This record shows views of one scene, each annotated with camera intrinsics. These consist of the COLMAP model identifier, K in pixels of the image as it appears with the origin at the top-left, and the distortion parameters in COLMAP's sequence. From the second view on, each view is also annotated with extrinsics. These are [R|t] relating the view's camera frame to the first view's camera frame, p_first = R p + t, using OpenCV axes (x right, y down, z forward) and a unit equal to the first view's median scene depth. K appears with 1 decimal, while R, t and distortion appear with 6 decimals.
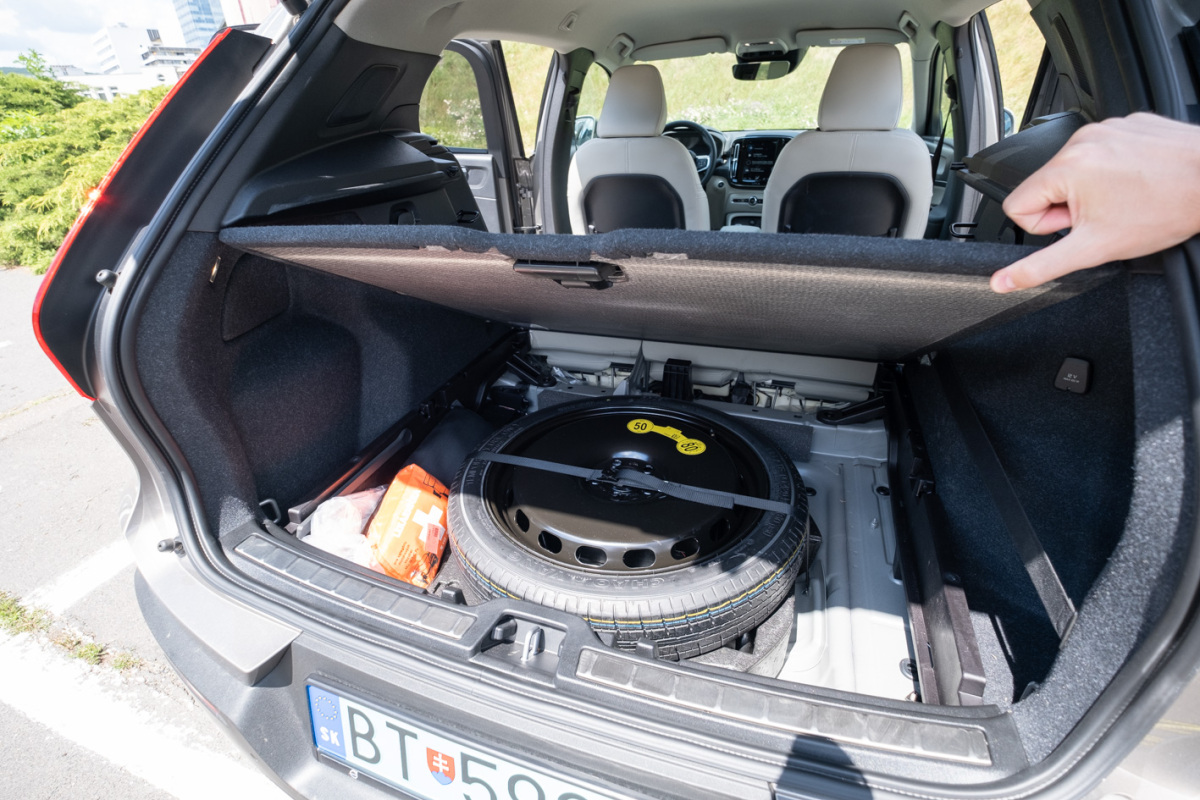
lens RADIAL K [[551.8, 0, 600.1], [0, 551.8, 397.3], [0, 0, 1]] dist [-0.002437, -0.000849]
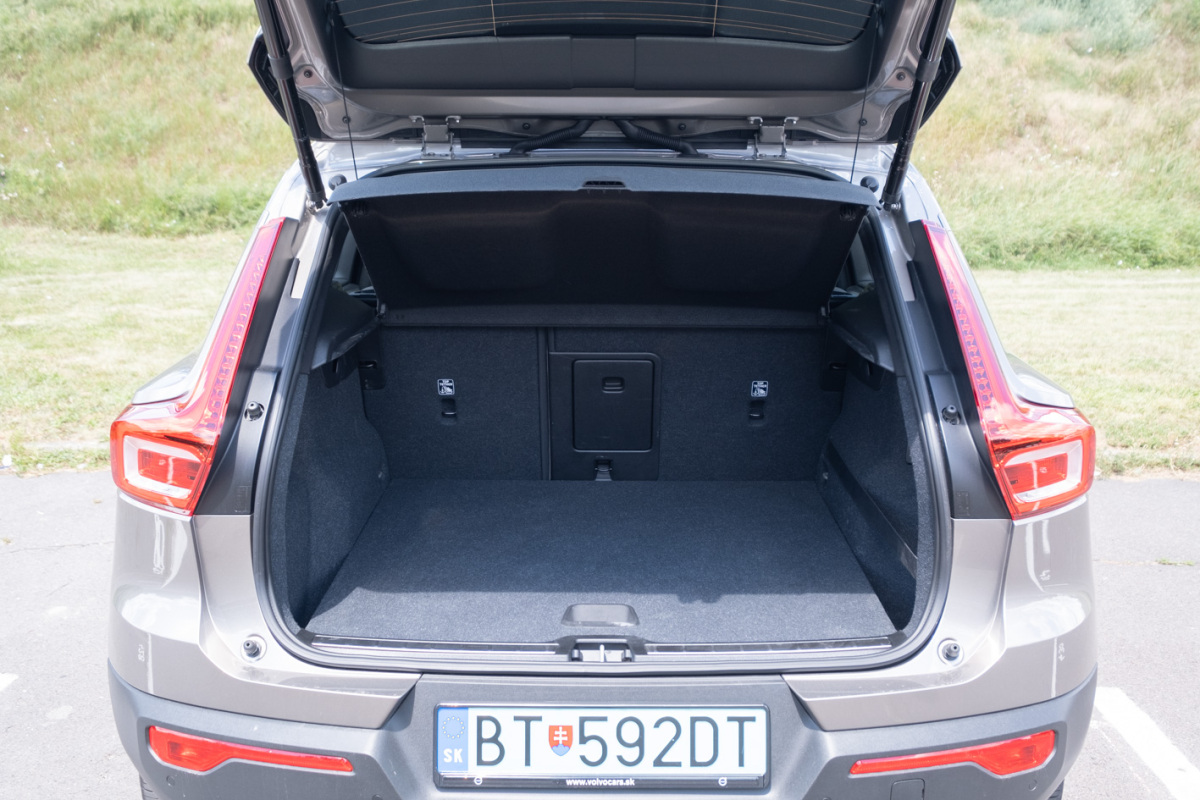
lens RADIAL K [[1229.1, 0, 594.7], [0, 1229.1, 402.1], [0, 0, 1]] dist [0.009892, 0.000000]
pose [[0.944418, -0.028933, 0.327472, -0.355871], [0.118944, 0.958707, -0.258327, 0.199933], [-0.306476, 0.282919, 0.908862, -0.613761]]
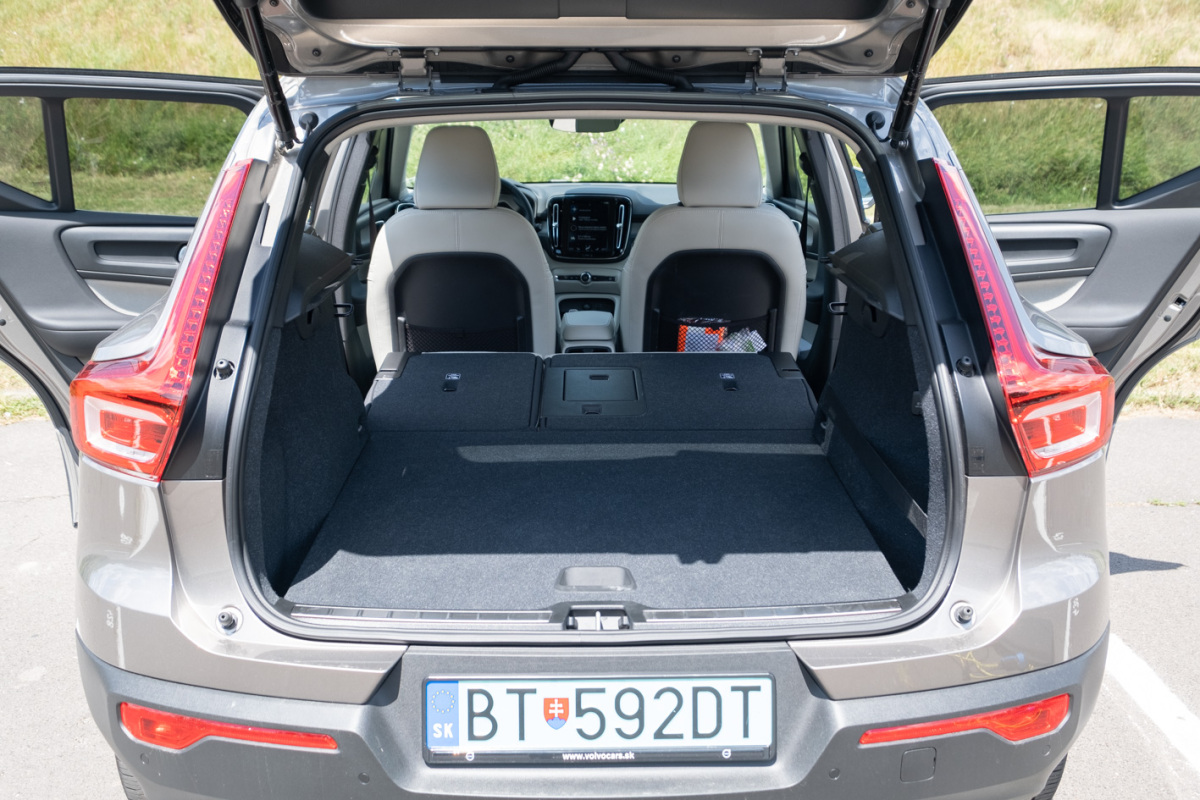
lens RADIAL K [[1229.1, 0, 598.5], [0, 1229.1, 403.5], [0, 0, 1]] dist [0.009892, 0.000000]
pose [[0.937065, -0.054981, 0.344799, -0.347428], [0.132154, 0.969905, -0.204497, 0.170969], [-0.323179, 0.237194, 0.916130, -0.561867]]
